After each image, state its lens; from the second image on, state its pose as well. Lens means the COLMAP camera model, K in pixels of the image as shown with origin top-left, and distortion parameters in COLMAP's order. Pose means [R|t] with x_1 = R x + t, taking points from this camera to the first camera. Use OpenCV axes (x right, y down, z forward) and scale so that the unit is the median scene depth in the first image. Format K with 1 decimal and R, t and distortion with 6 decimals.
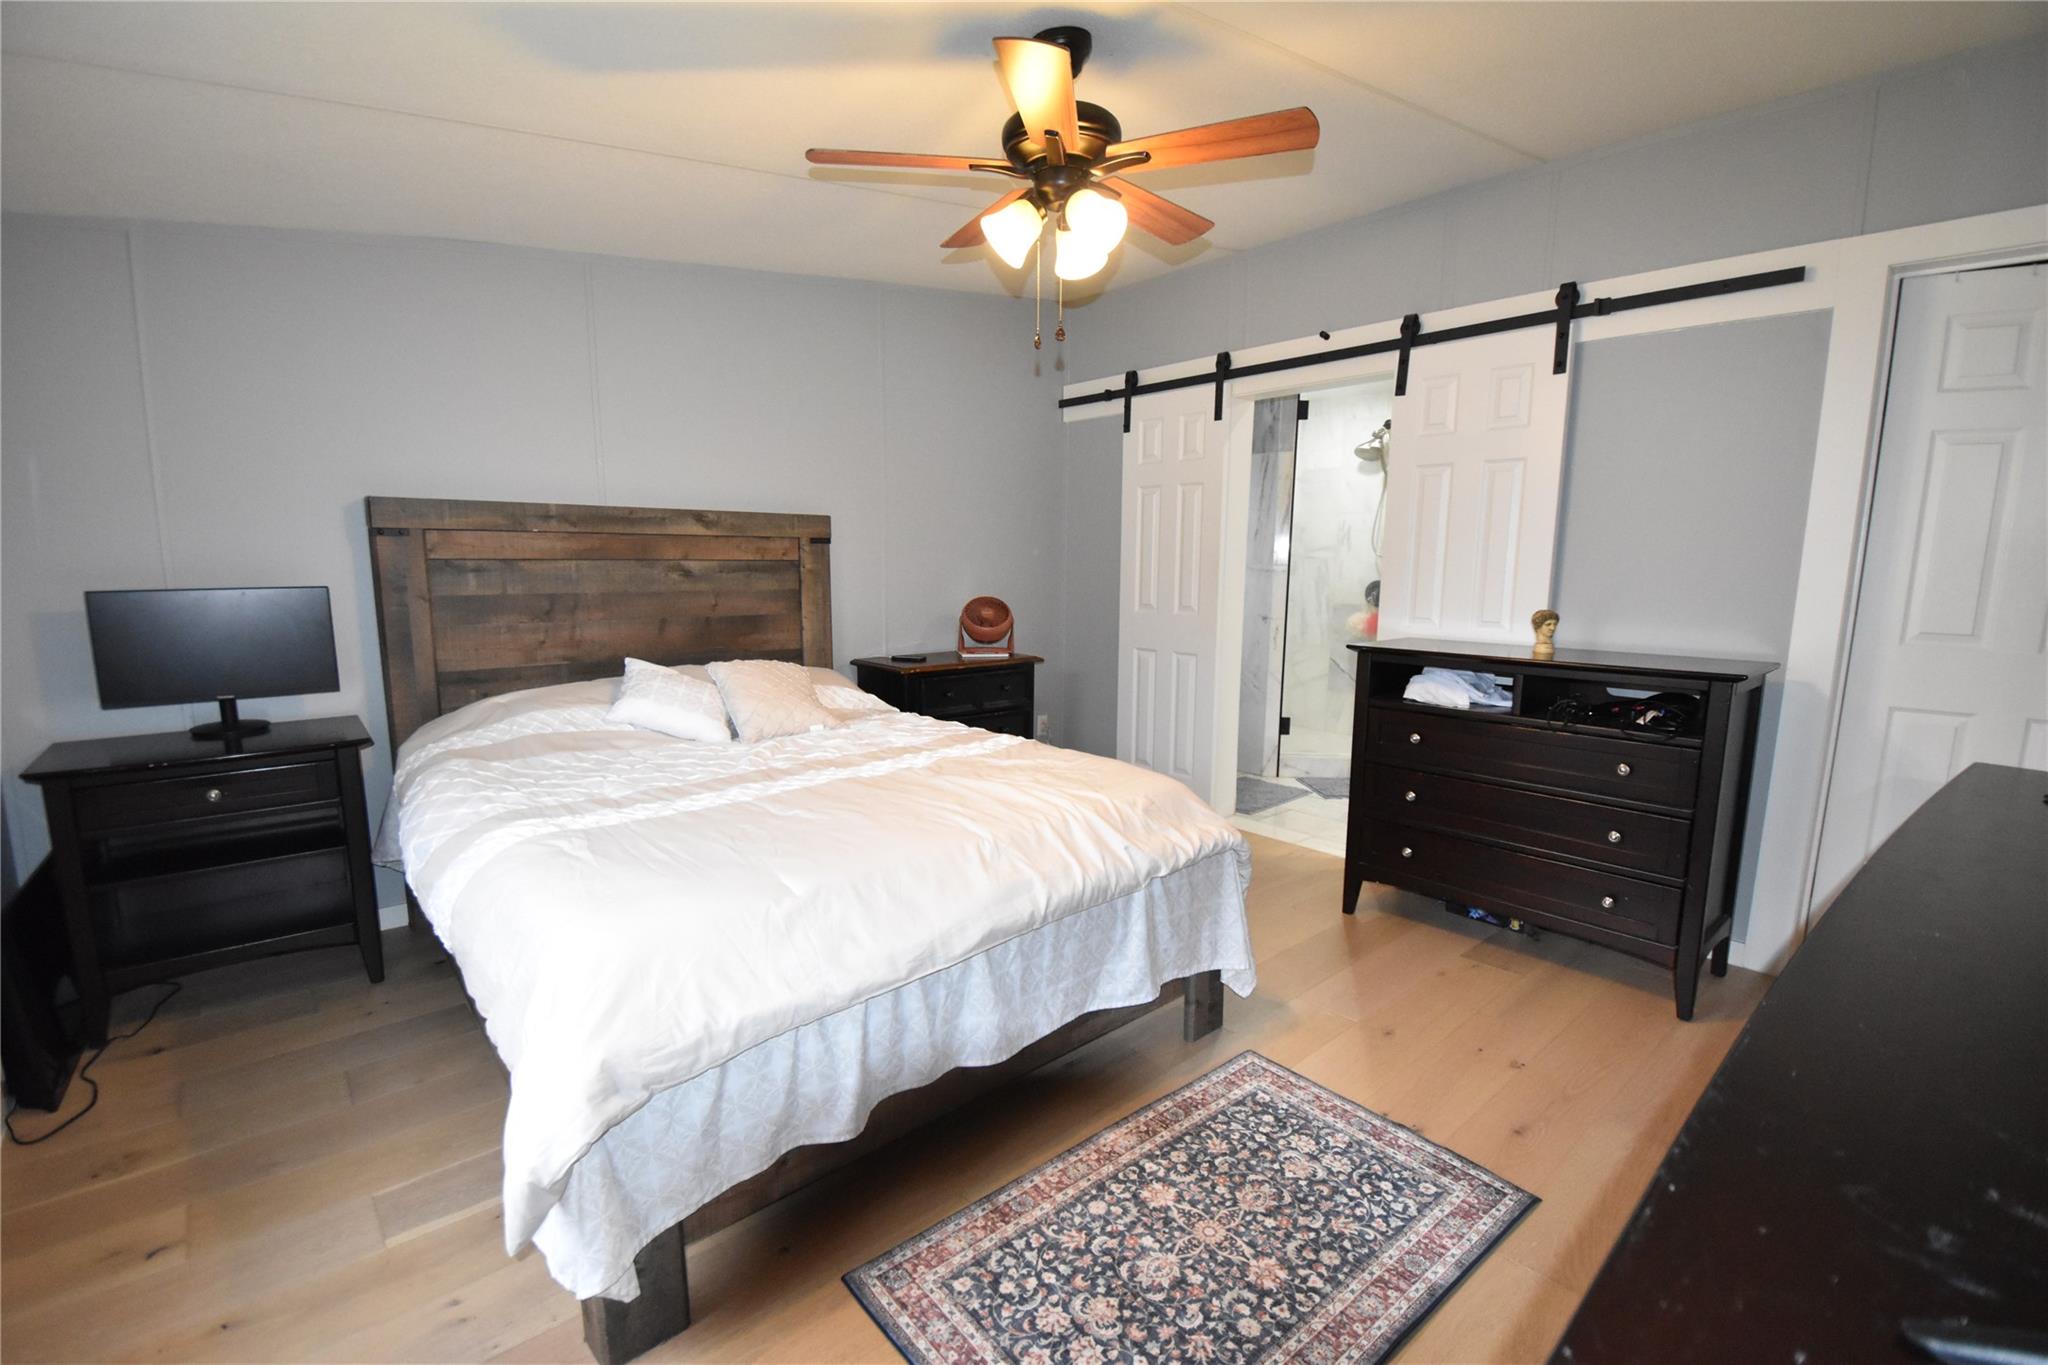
lens RADIAL K [[898.2, 0, 1028.6], [0, 898.2, 695.6], [0, 0, 1]] dist [0.018379, -0.026335]
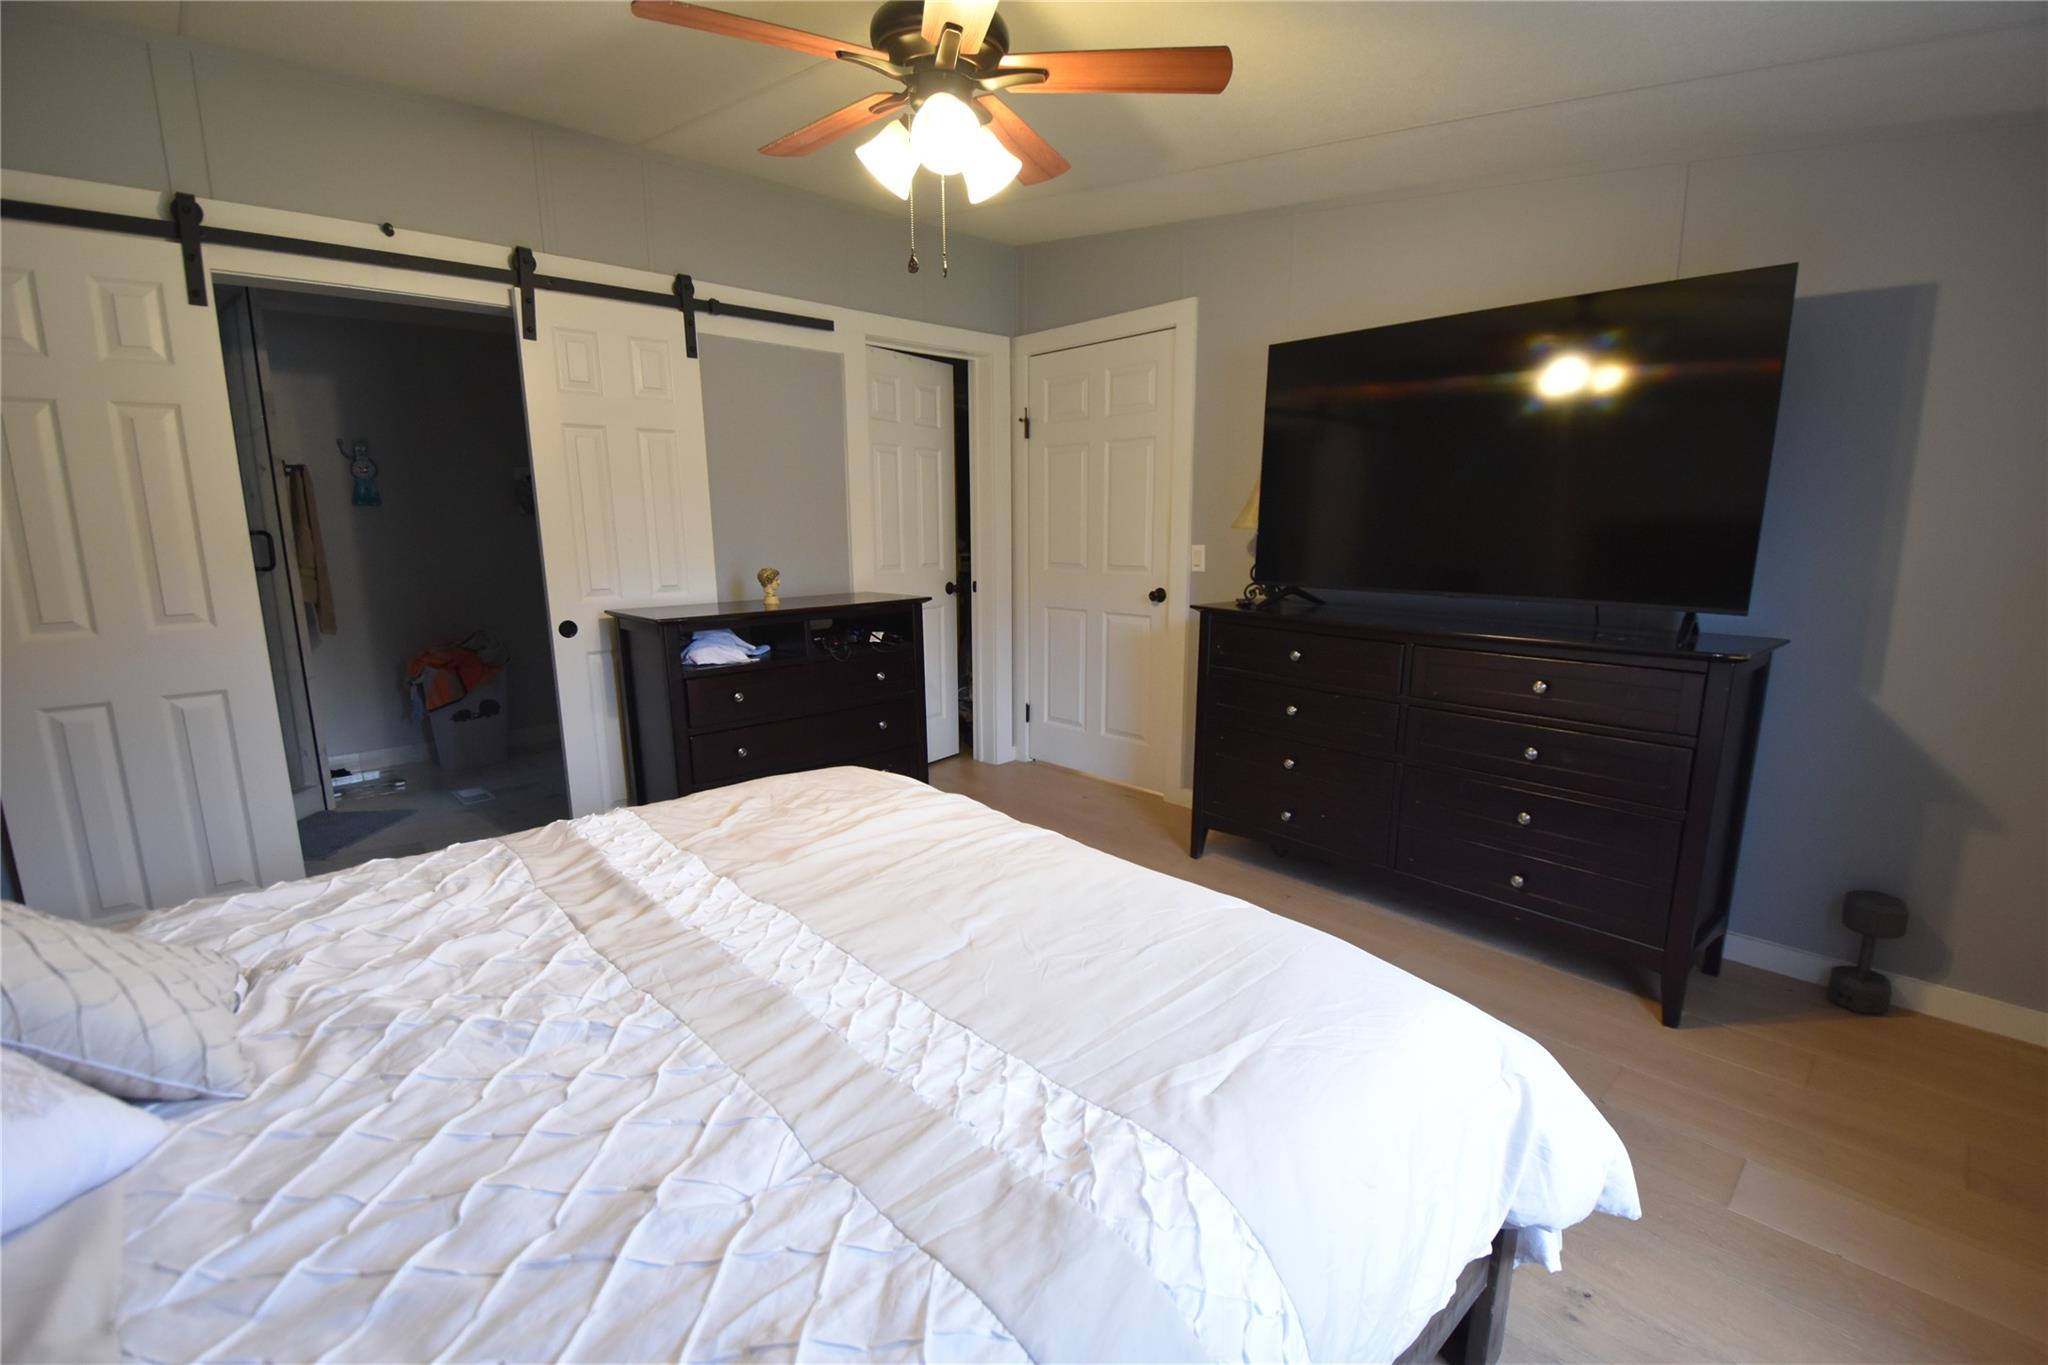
lens RADIAL K [[898.2, 0, 1028.6], [0, 898.2, 695.6], [0, 0, 1]] dist [0.018379, -0.026335]
pose [[-0.008498, -0.190089, 0.981730, -0.333193], [0.161068, 0.968686, 0.188958, -0.056070], [-0.986907, 0.159731, 0.022385, 0.362559]]
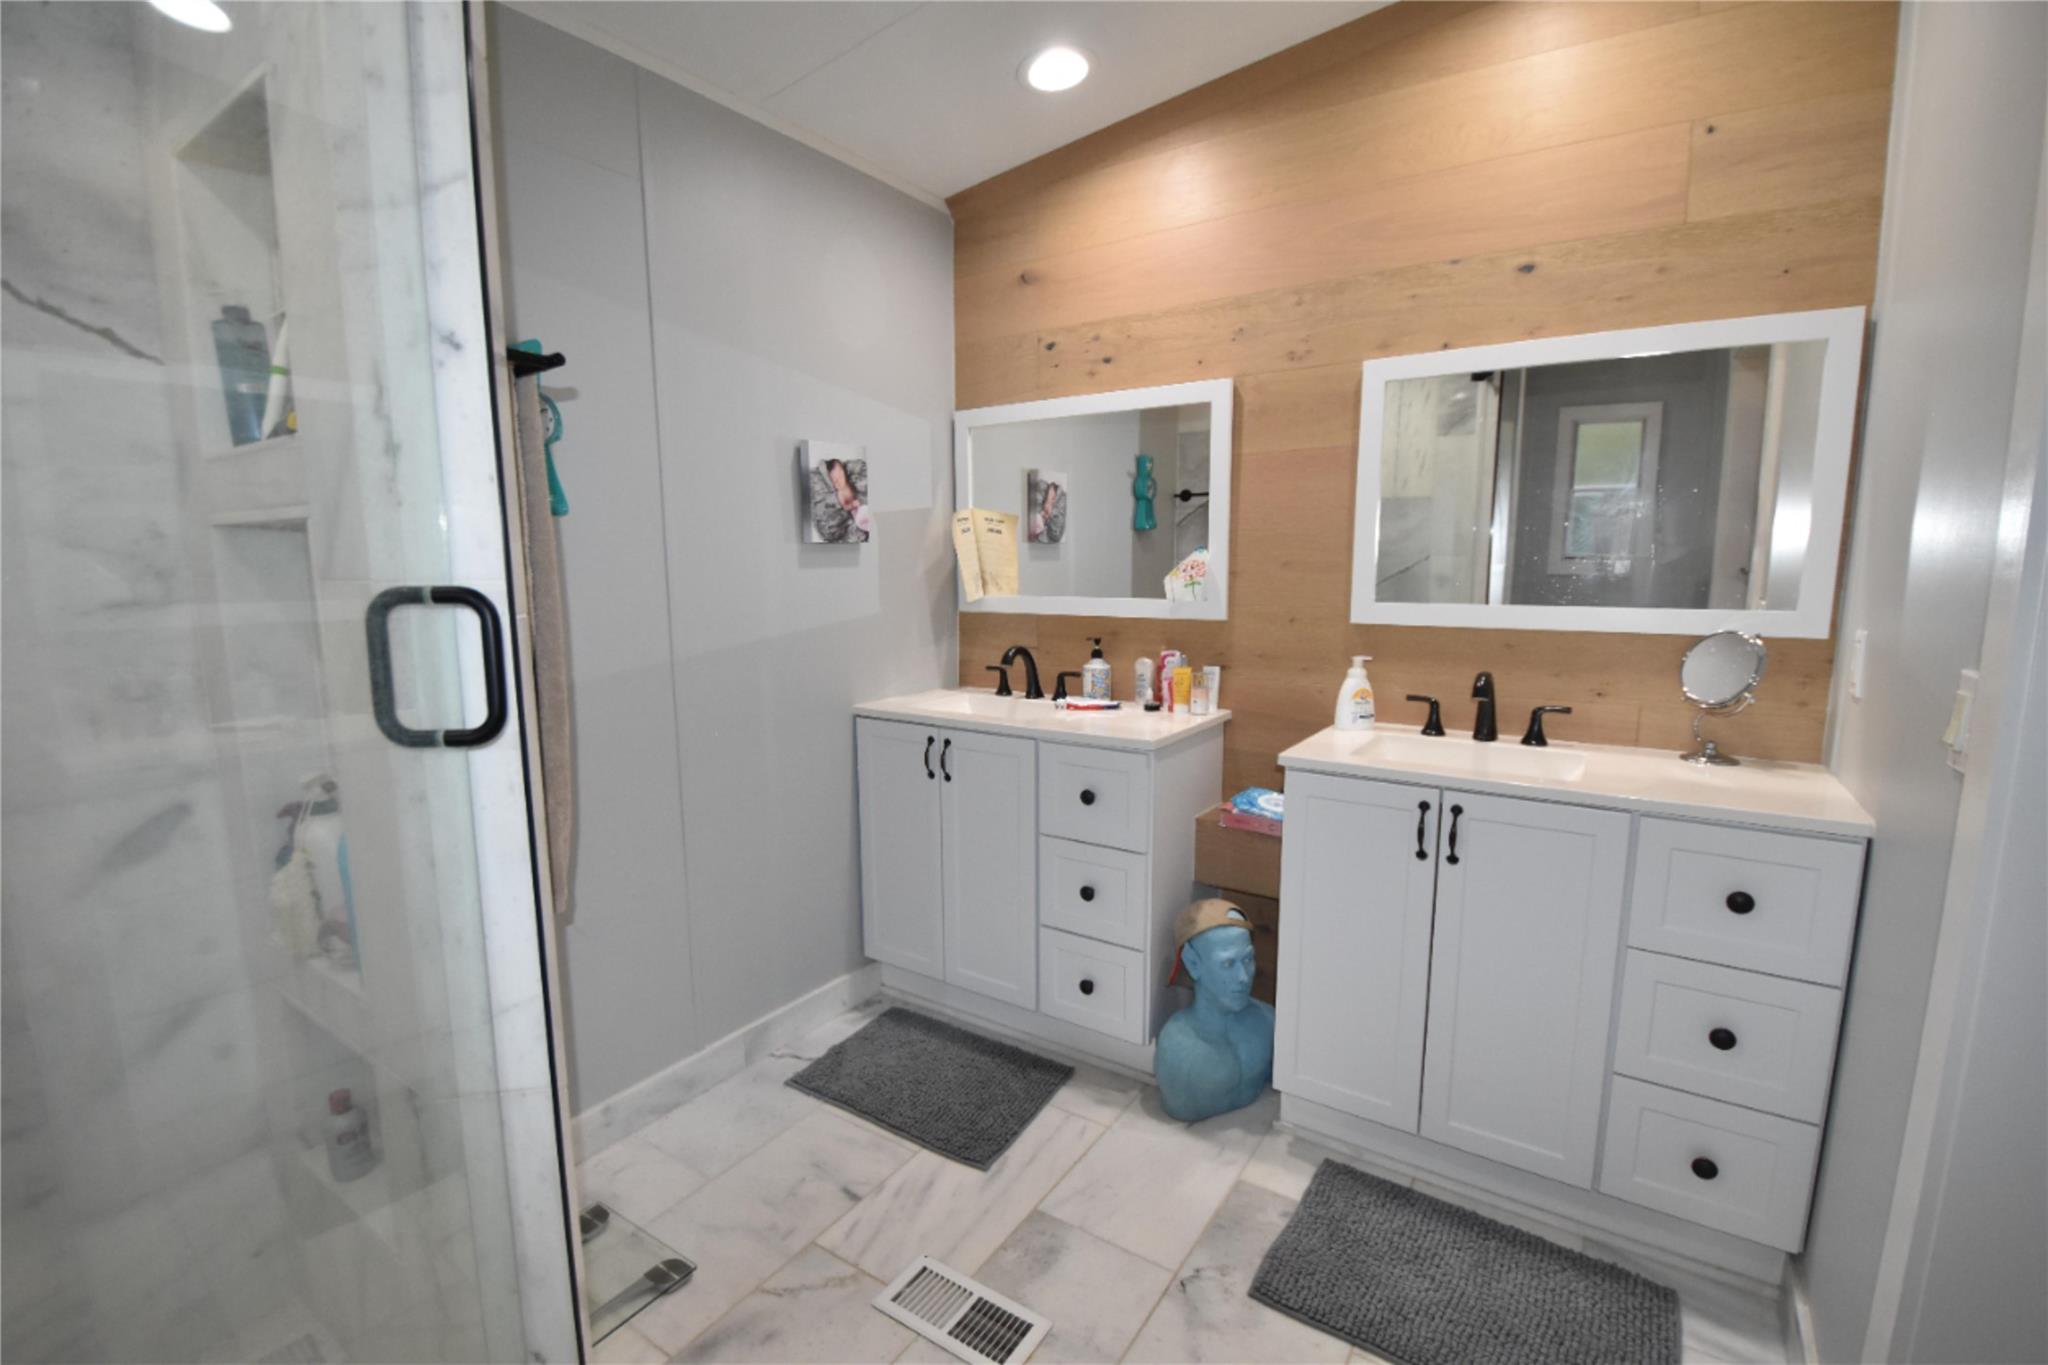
lens RADIAL K [[898.2, 0, 1028.6], [0, 898.2, 695.6], [0, 0, 1]] dist [0.018379, -0.026335]
pose [[-0.247909, -0.151522, 0.956861, 0.210356], [0.148055, 0.970165, 0.191987, -0.142540], [-0.957403, 0.189263, -0.218079, 0.905143]]
